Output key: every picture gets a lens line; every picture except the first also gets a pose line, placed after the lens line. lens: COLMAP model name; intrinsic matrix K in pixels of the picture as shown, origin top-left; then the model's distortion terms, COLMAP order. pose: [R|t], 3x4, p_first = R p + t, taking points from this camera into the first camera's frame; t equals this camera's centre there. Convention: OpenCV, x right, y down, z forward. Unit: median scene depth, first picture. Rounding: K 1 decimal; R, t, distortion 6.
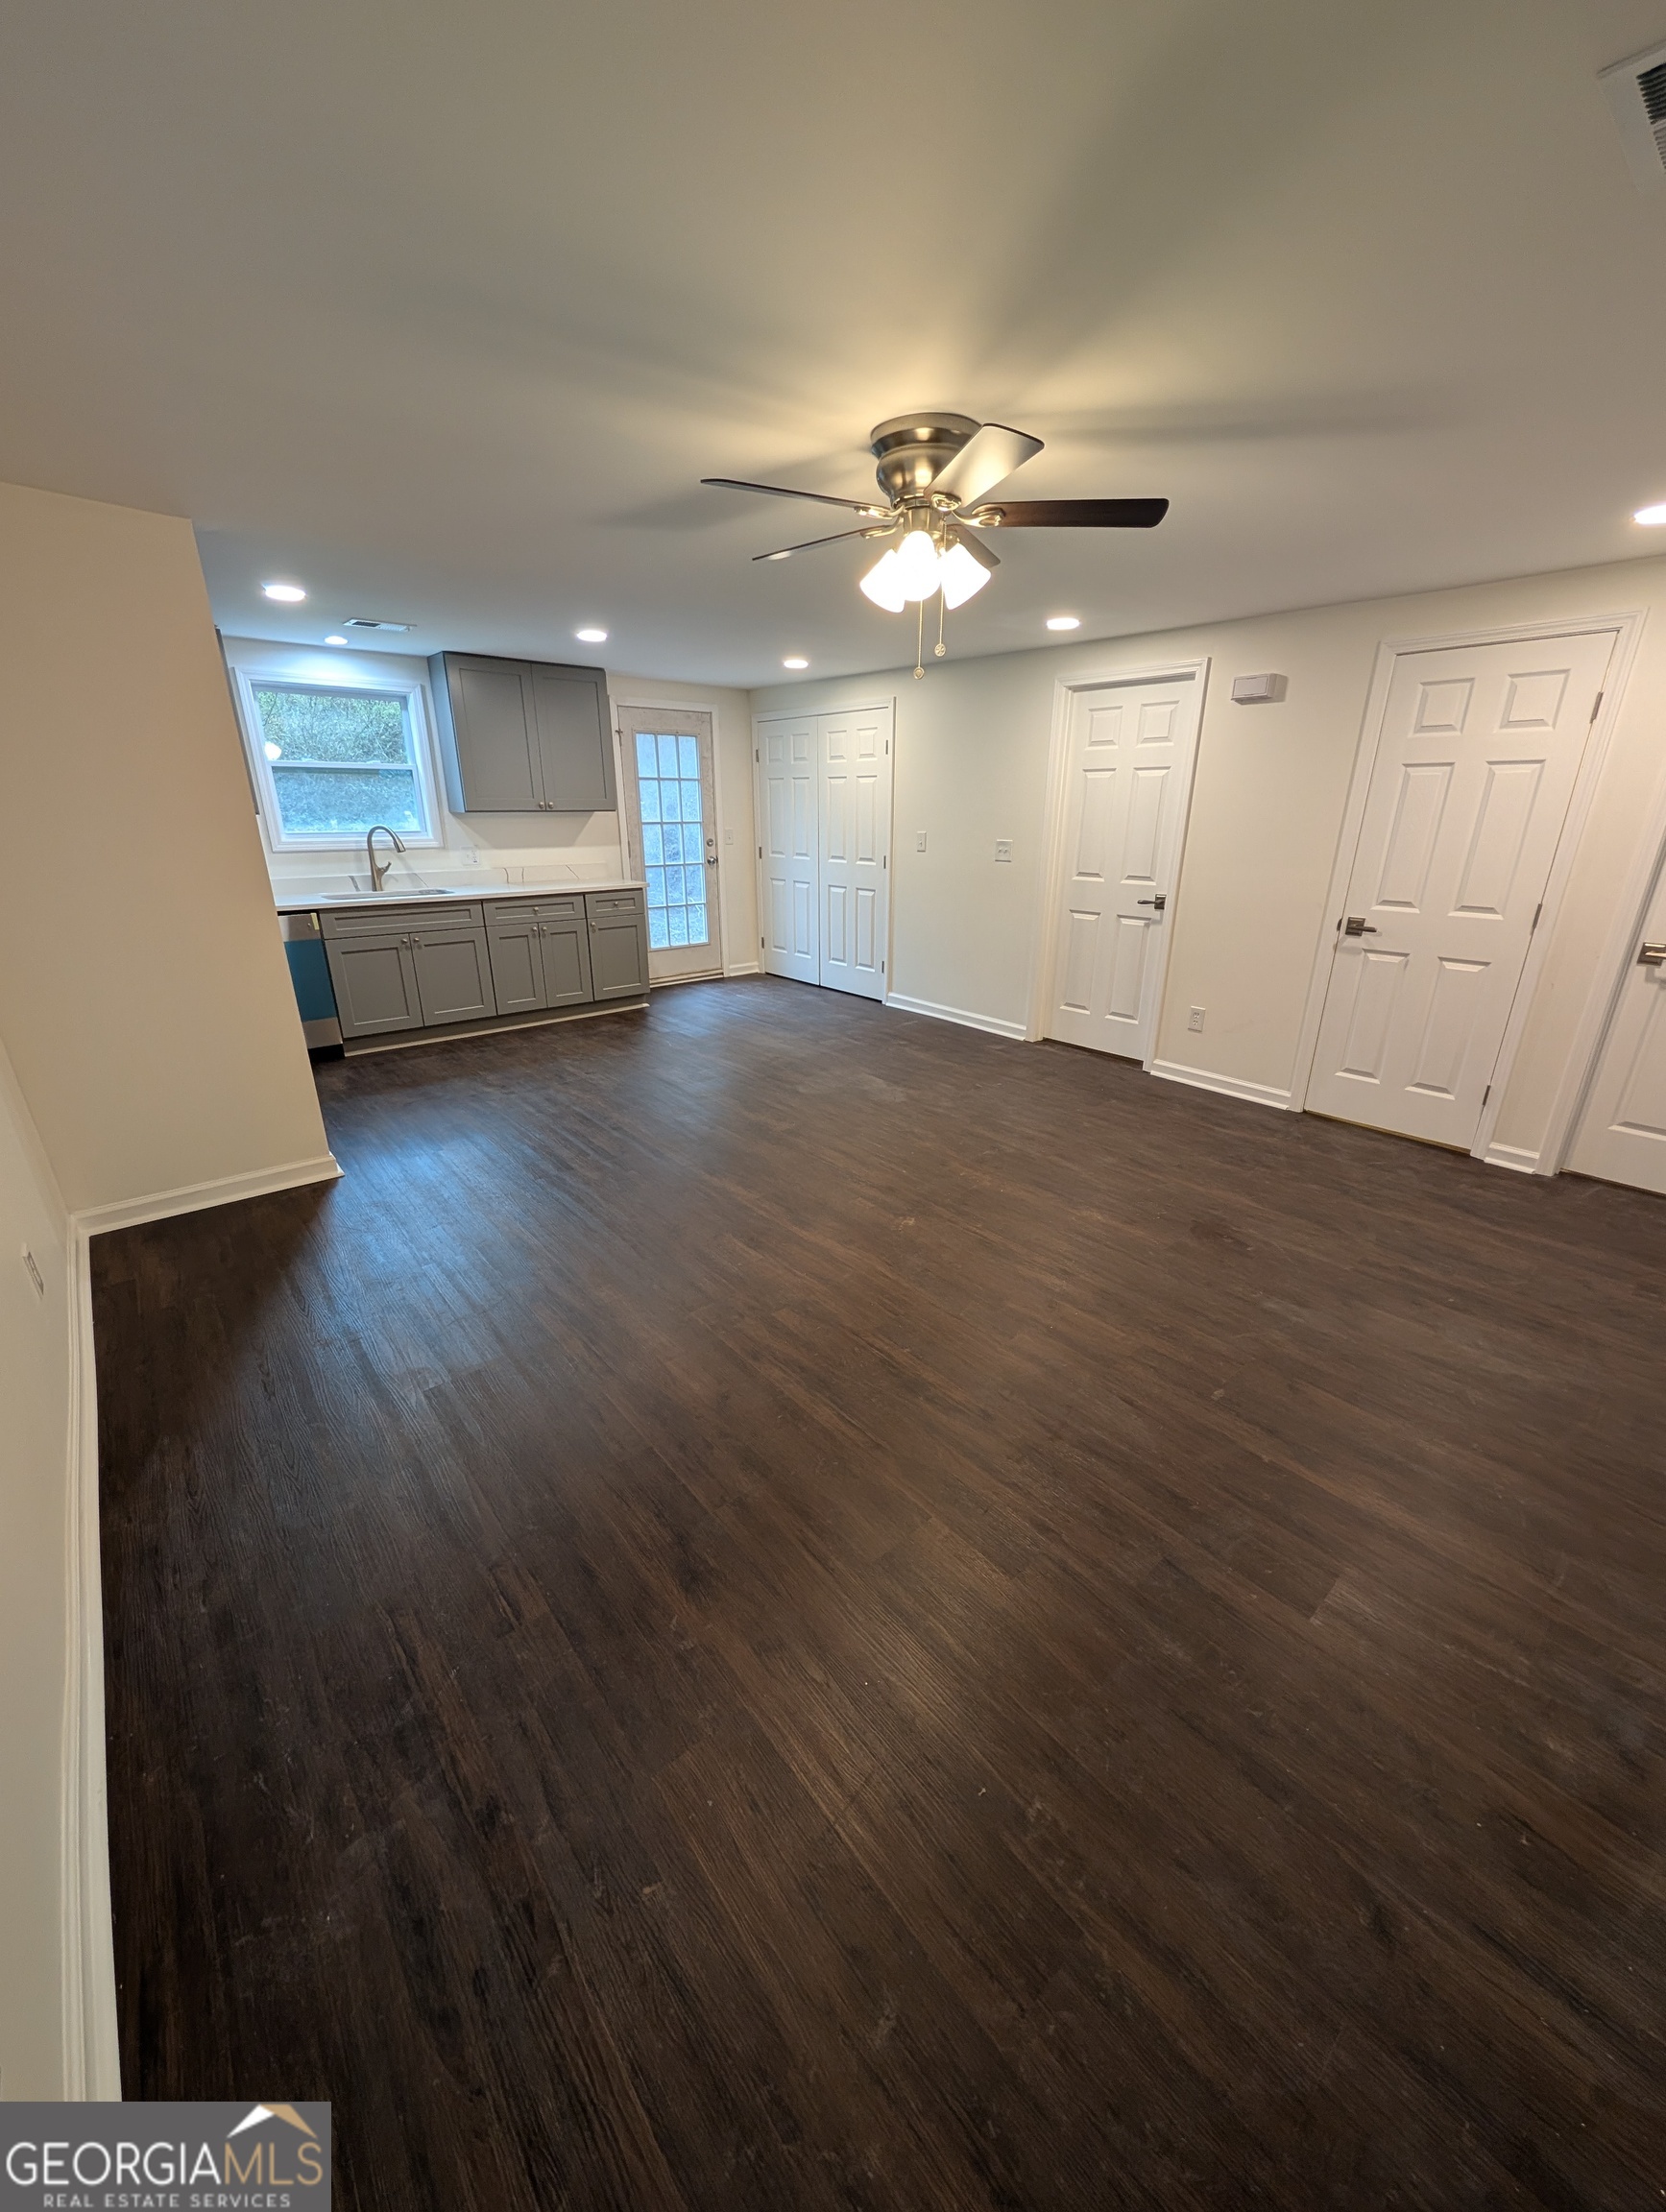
lens RADIAL K [[837.5, 0, 833.0], [0, 837.5, 1106.0], [0, 0, 1]] dist [0.001081, -0.000176]
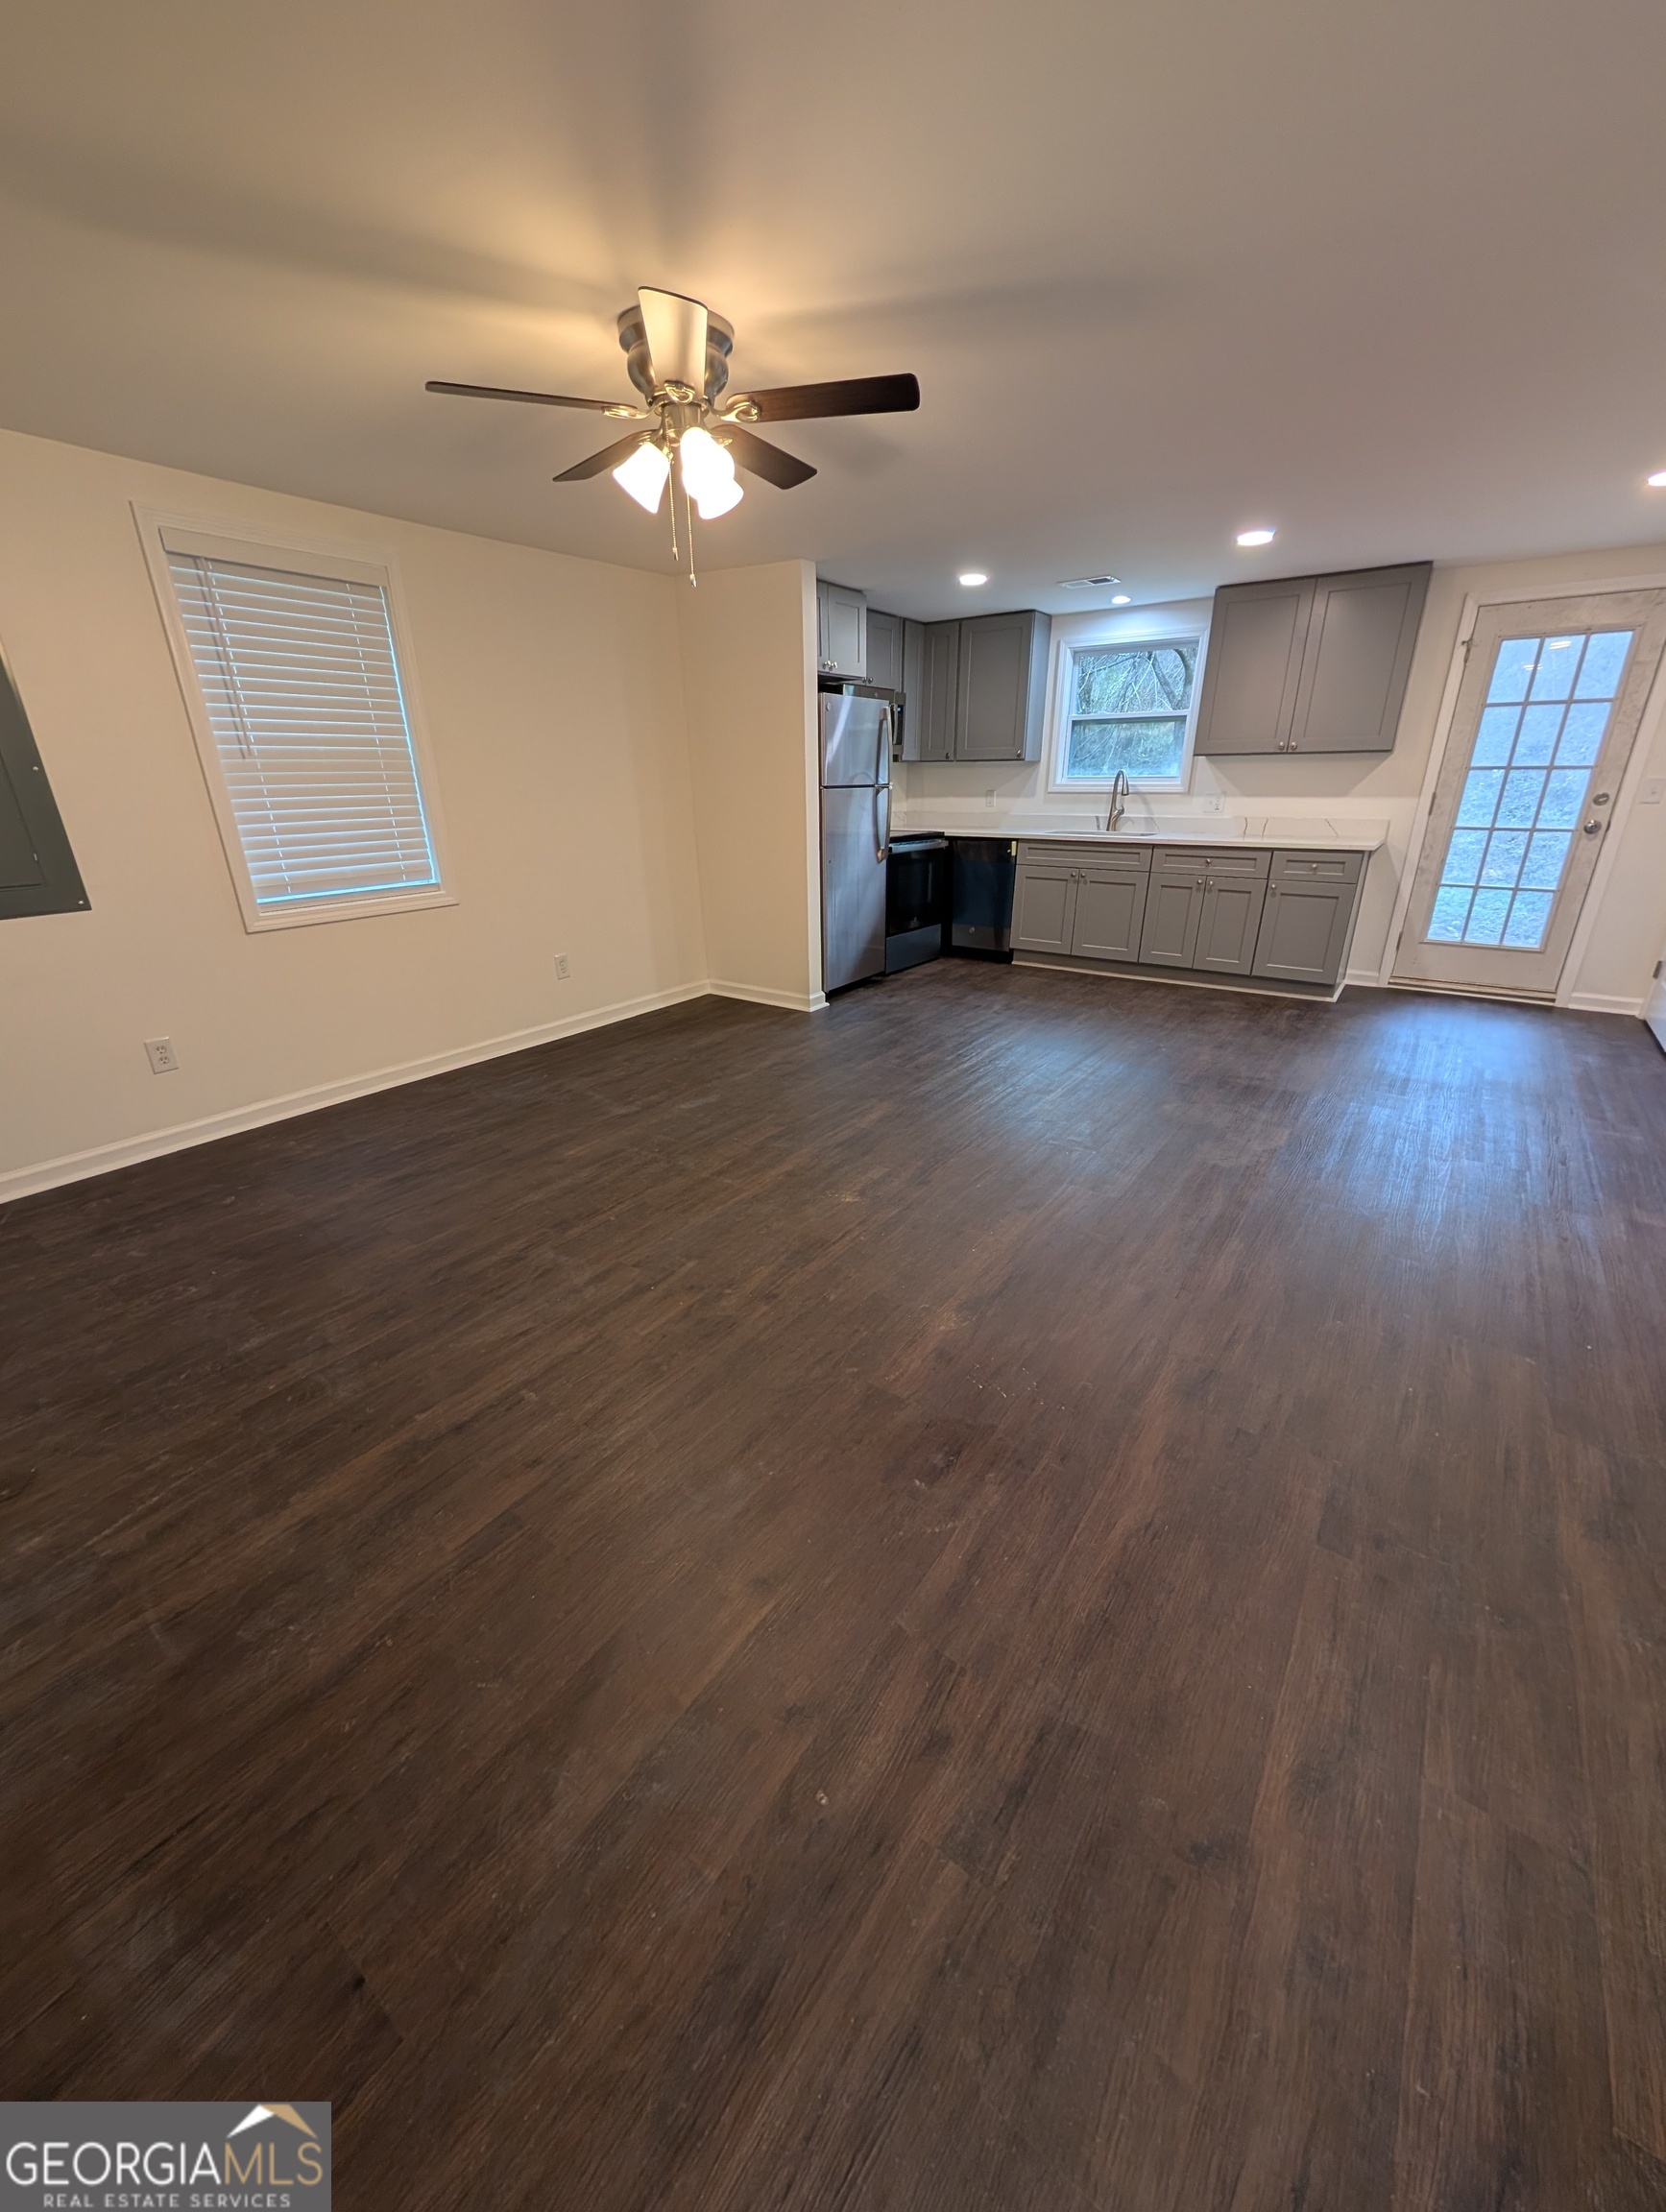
lens RADIAL K [[839.2, 0, 827.8], [0, 839.2, 1107.2], [0, 0, 1]] dist [-0.000788, -0.000248]
pose [[0.230232, 0.353386, -0.906704, 0.581484], [-0.320327, 0.907330, 0.272292, -0.126169], [0.918904, 0.227751, 0.322095, 0.448835]]
